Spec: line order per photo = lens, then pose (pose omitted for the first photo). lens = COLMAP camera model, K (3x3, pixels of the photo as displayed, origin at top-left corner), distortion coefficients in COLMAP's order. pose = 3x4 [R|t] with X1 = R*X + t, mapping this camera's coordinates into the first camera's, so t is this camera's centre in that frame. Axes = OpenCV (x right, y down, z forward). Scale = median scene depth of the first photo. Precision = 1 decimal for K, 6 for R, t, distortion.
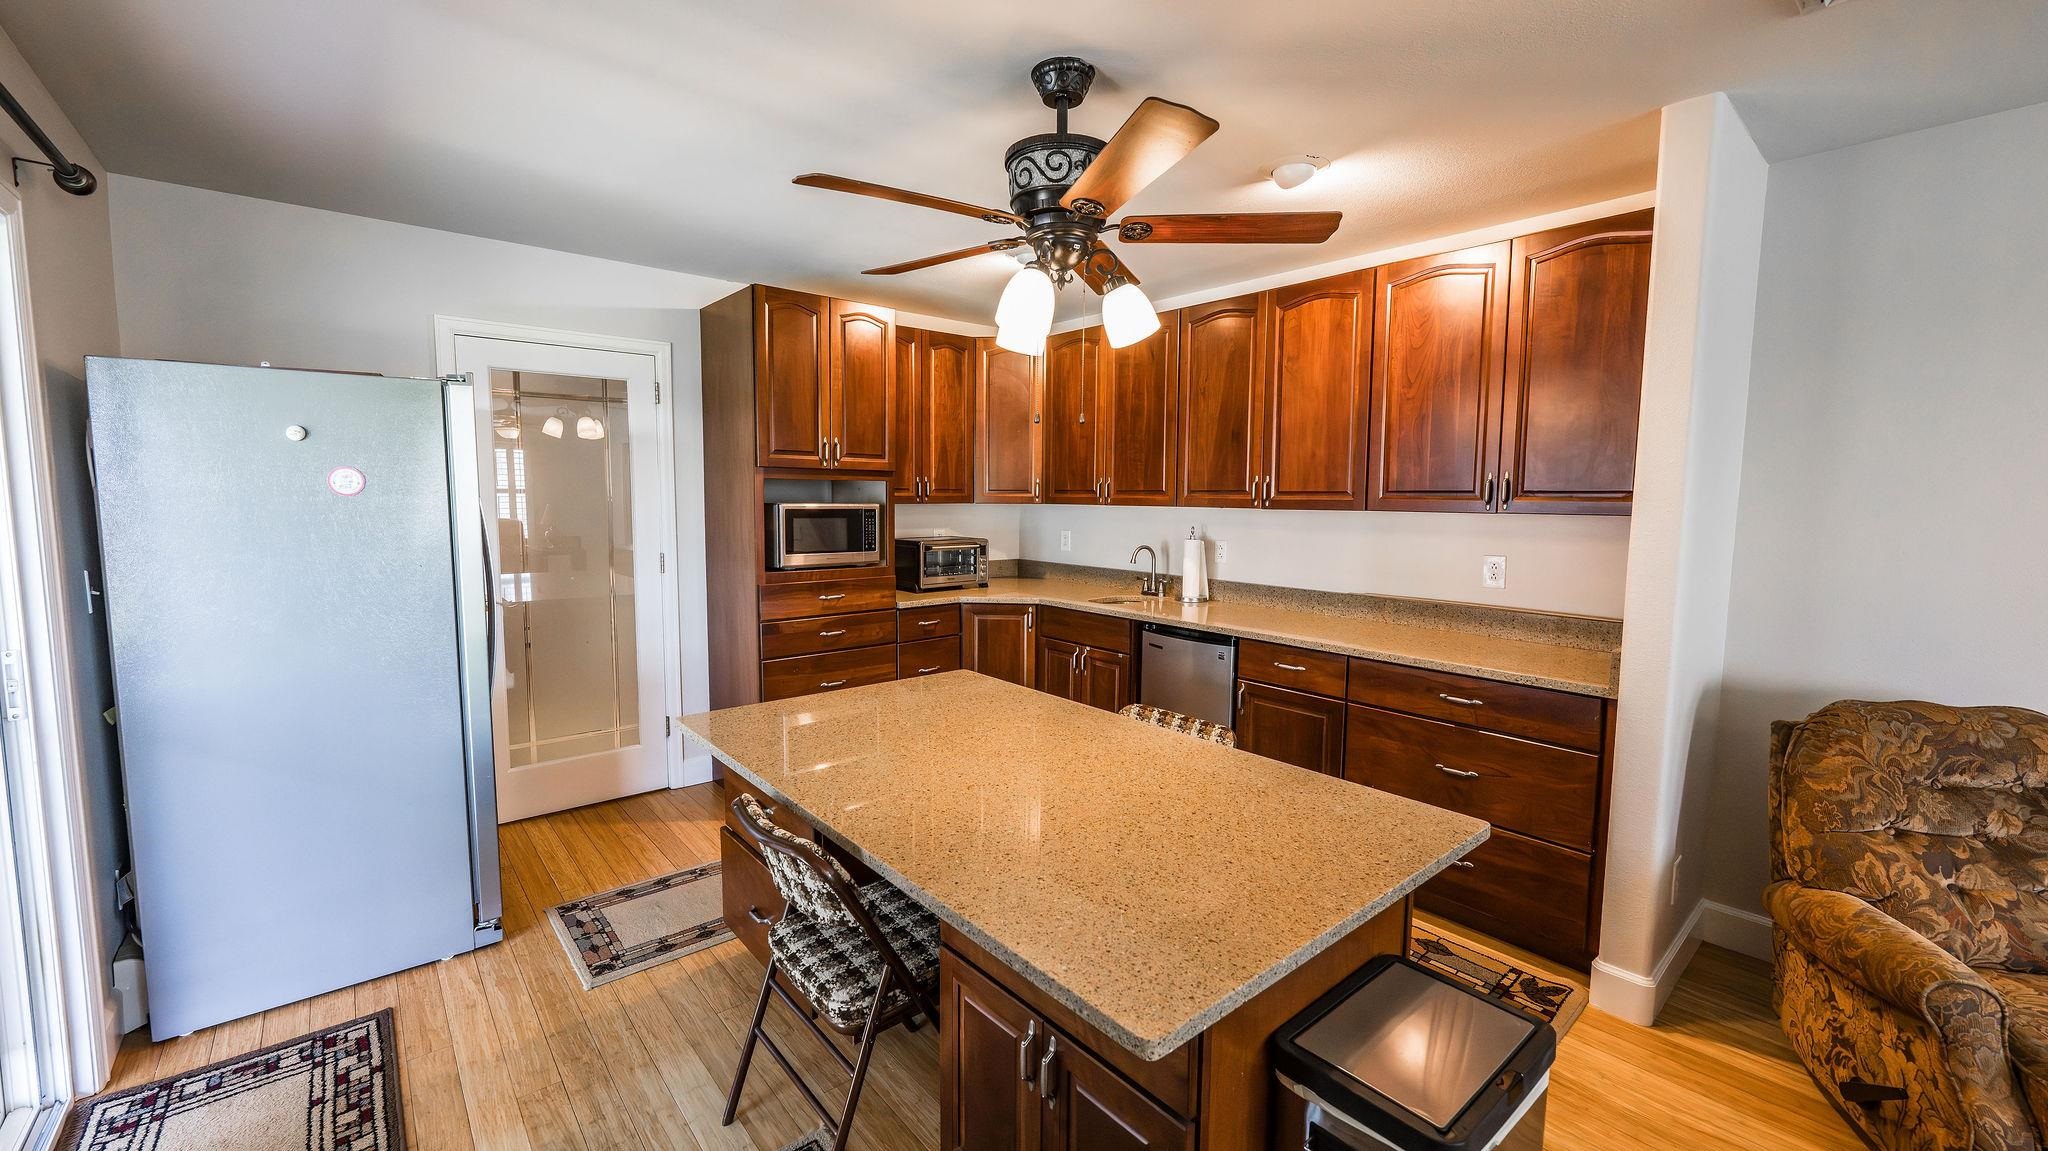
lens RADIAL K [[813.7, 0, 1012.7], [0, 813.7, 568.9], [0, 0, 1]] dist [-0.000073, 0.000308]
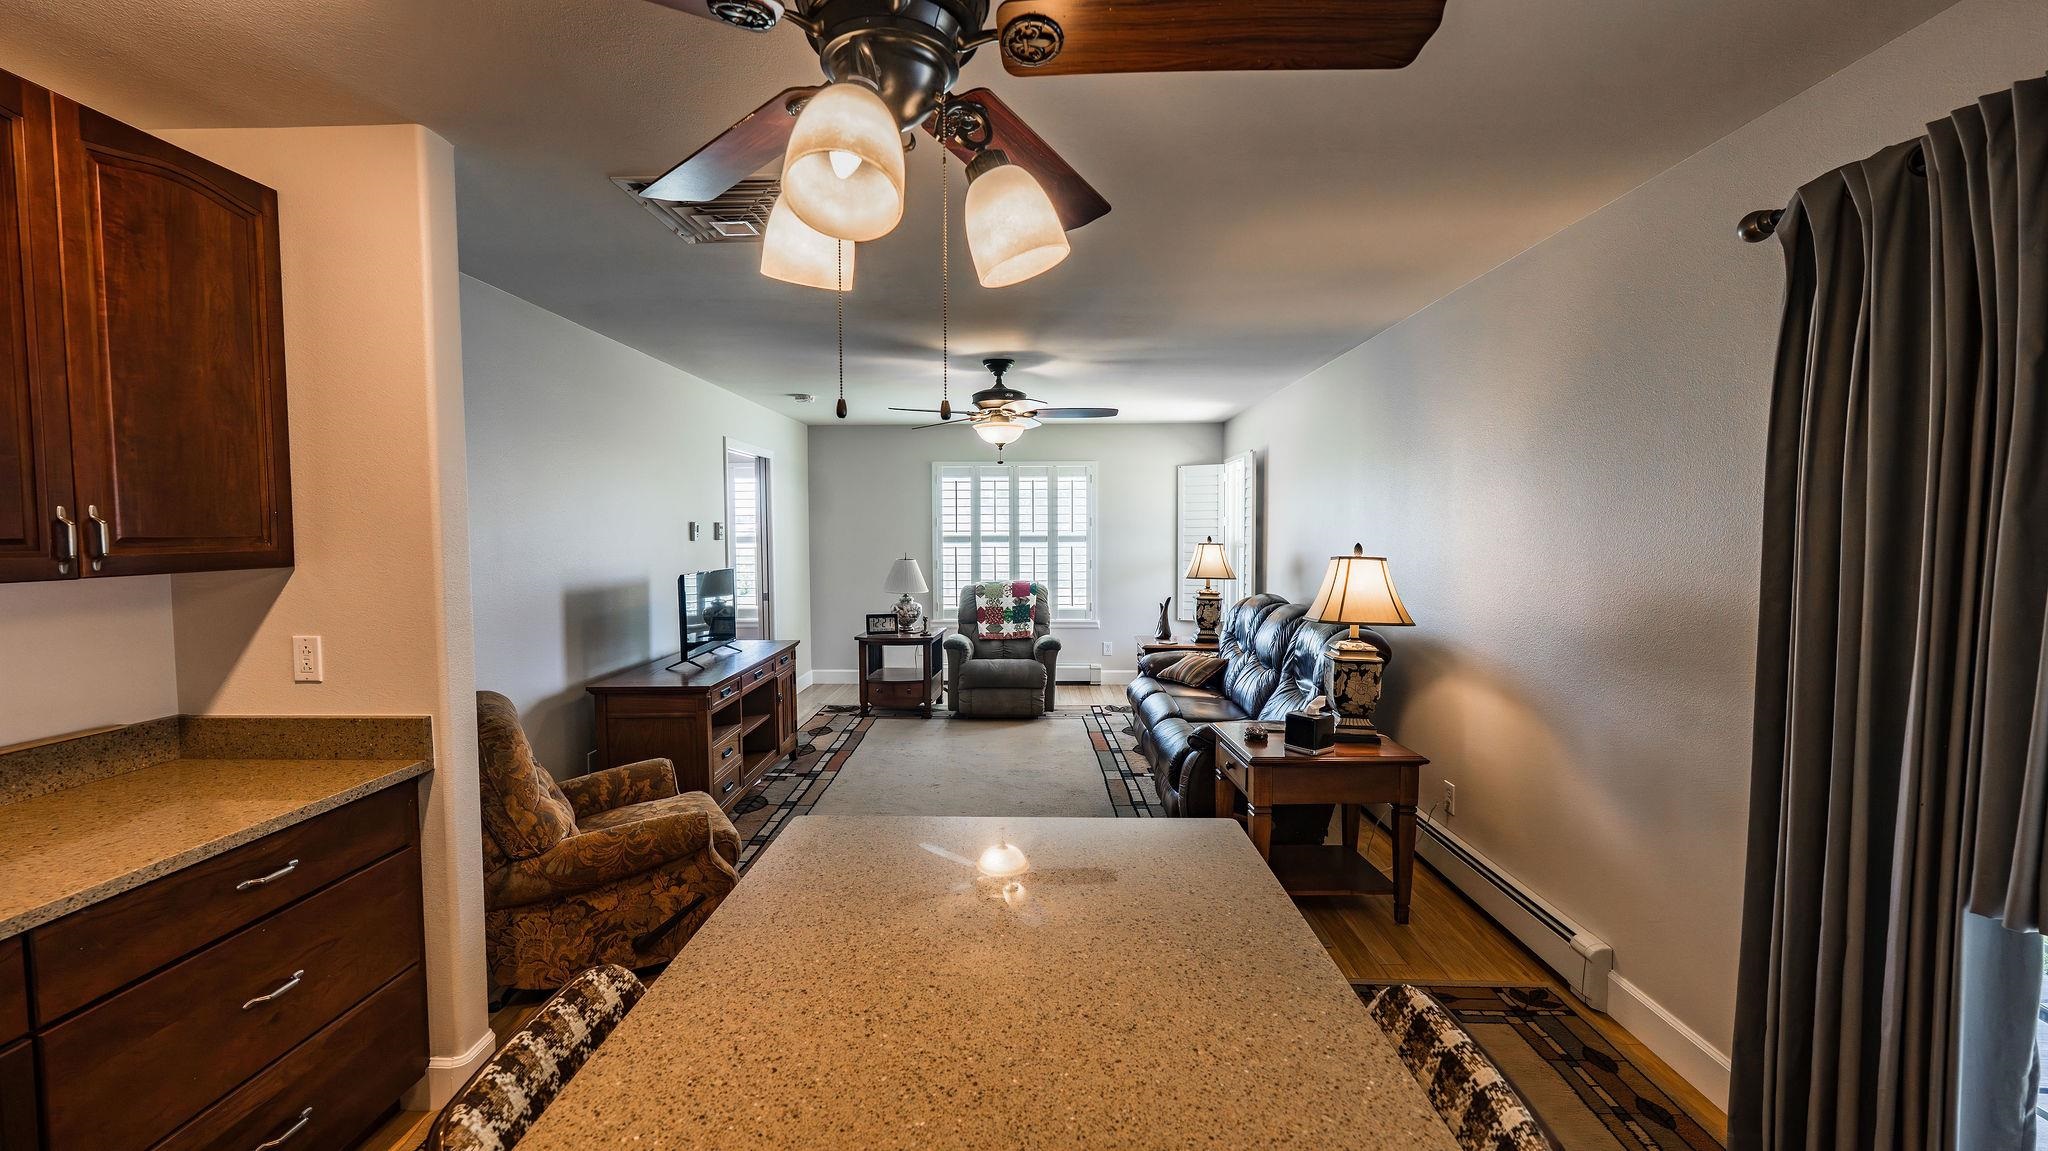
lens RADIAL K [[813.7, 0, 1012.7], [0, 813.7, 568.9], [0, 0, 1]] dist [-0.000073, 0.000308]
pose [[-0.761403, -0.030020, 0.647583, -0.281251], [0.062918, 0.990789, 0.119907, -0.112785], [-0.645218, 0.132042, -0.752501, 1.126679]]
